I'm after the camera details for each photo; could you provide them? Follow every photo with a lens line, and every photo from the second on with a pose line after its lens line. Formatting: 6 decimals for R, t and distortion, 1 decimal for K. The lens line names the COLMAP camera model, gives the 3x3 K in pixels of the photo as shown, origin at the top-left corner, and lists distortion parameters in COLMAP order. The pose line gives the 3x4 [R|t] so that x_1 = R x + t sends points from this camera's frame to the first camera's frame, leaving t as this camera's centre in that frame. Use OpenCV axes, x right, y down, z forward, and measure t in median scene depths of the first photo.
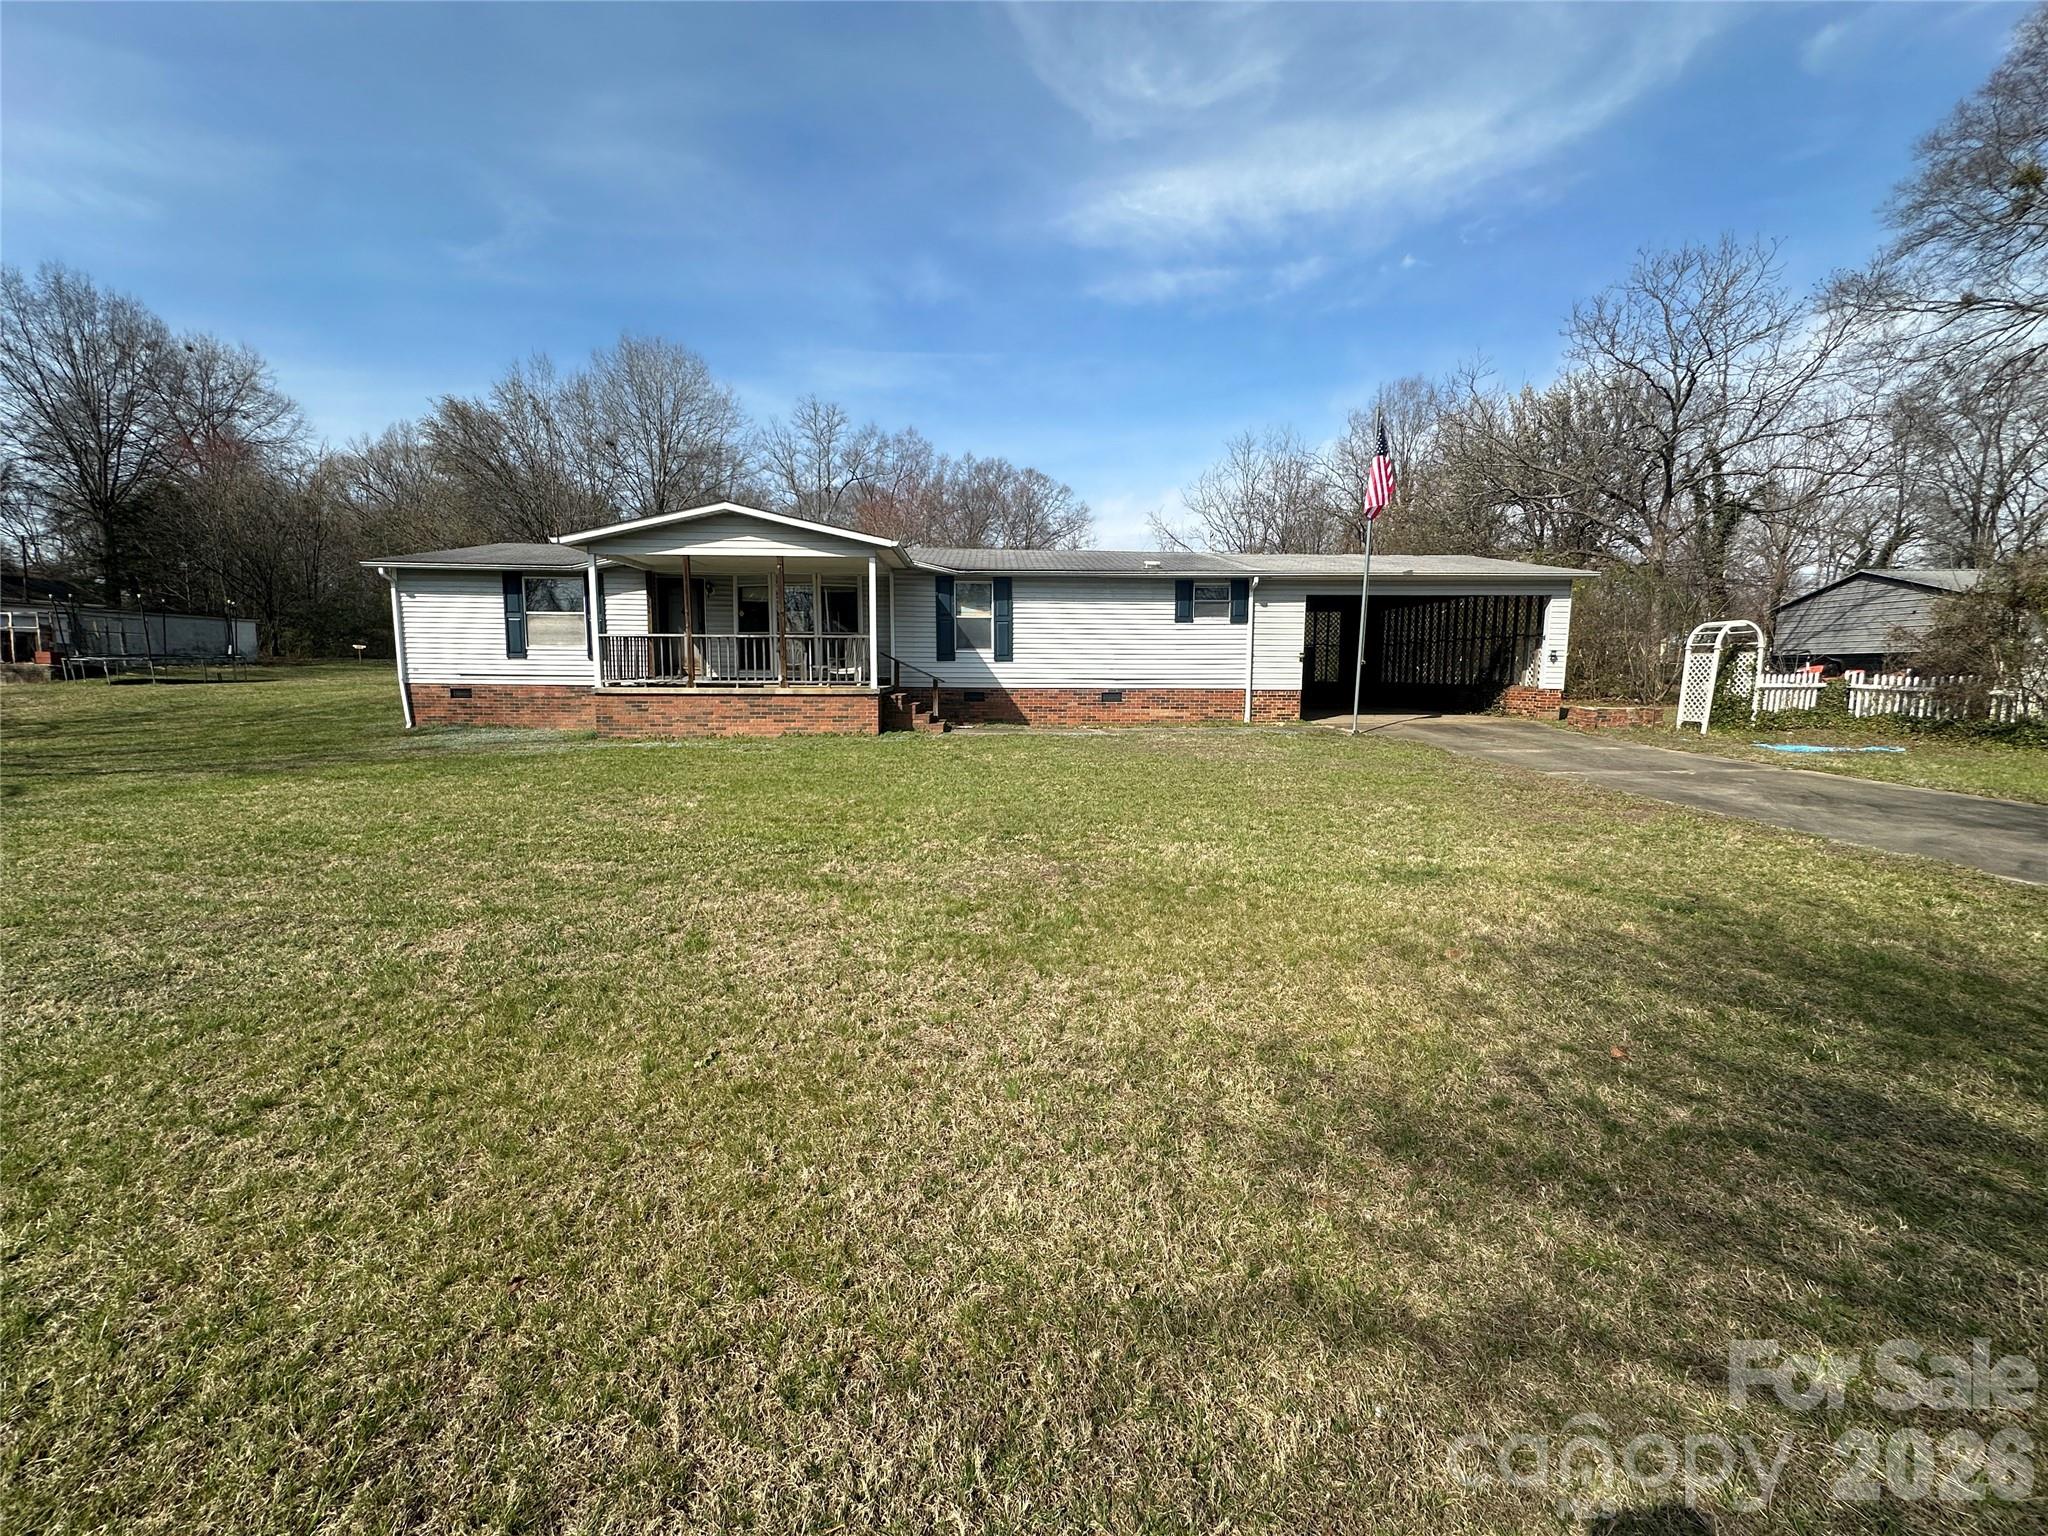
lens RADIAL K [[815.1, 0, 1018.4], [0, 815.1, 770.6], [0, 0, 1]] dist [-0.002118, 0.000280]
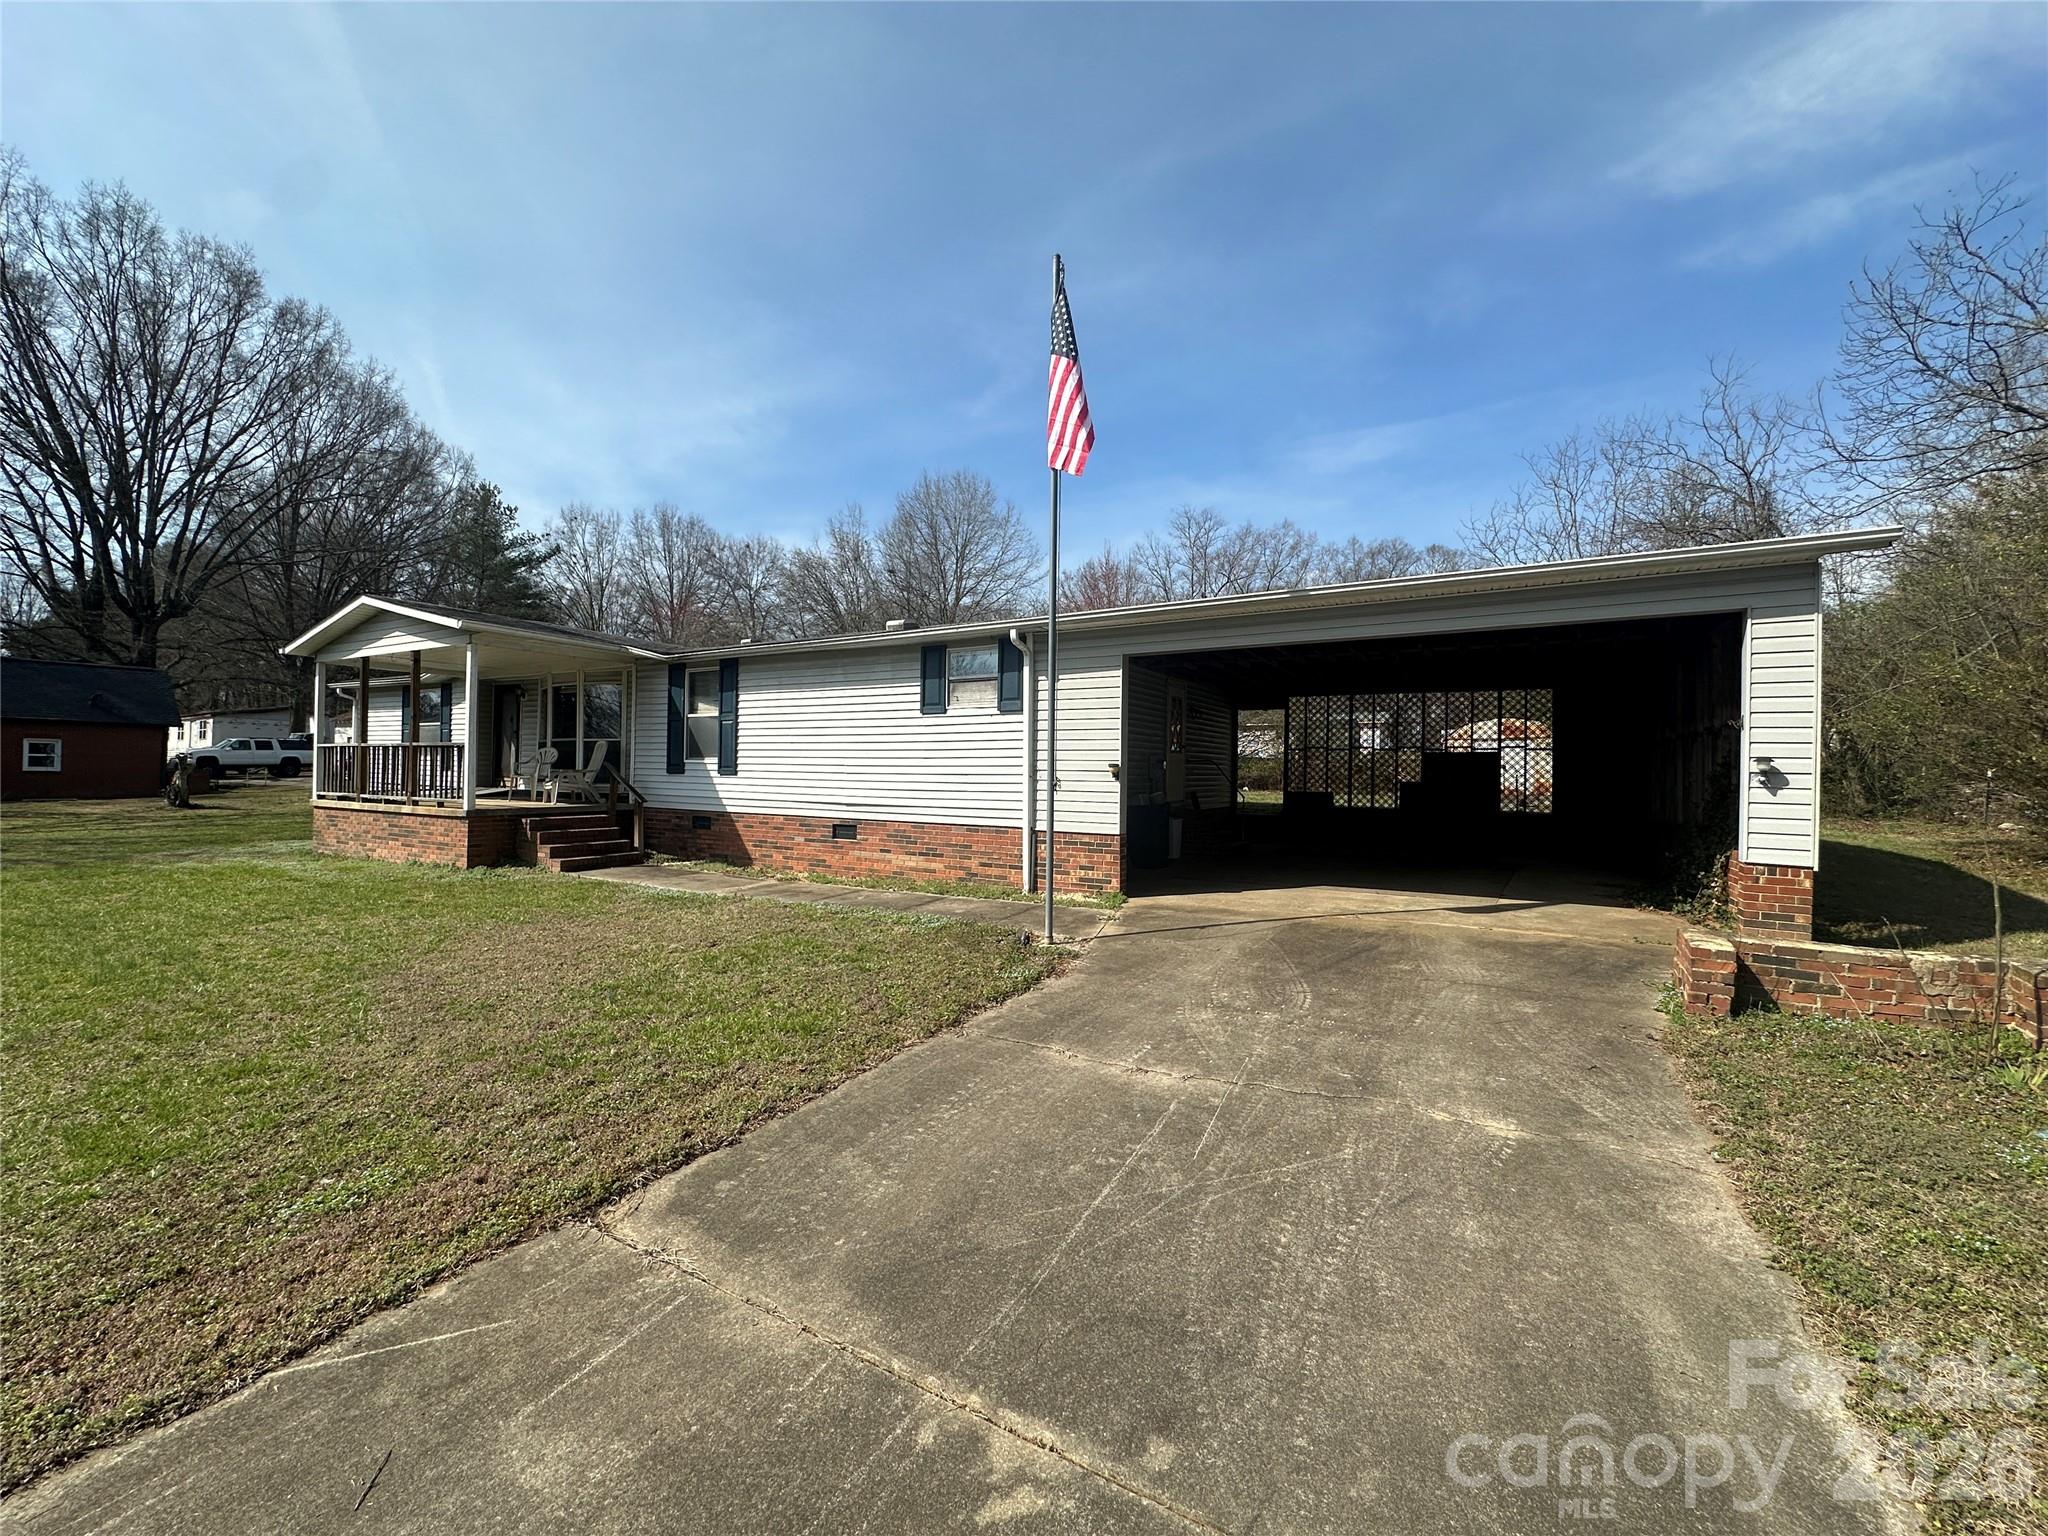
lens RADIAL K [[815.1, 0, 1025.0], [0, 815.1, 768.5], [0, 0, 1]] dist [-0.002118, 0.000280]
pose [[0.843441, 0.003967, -0.537208, 0.582980], [-0.075355, 0.990960, -0.110993, -0.079394], [0.531911, 0.134097, 0.836115, 0.534534]]
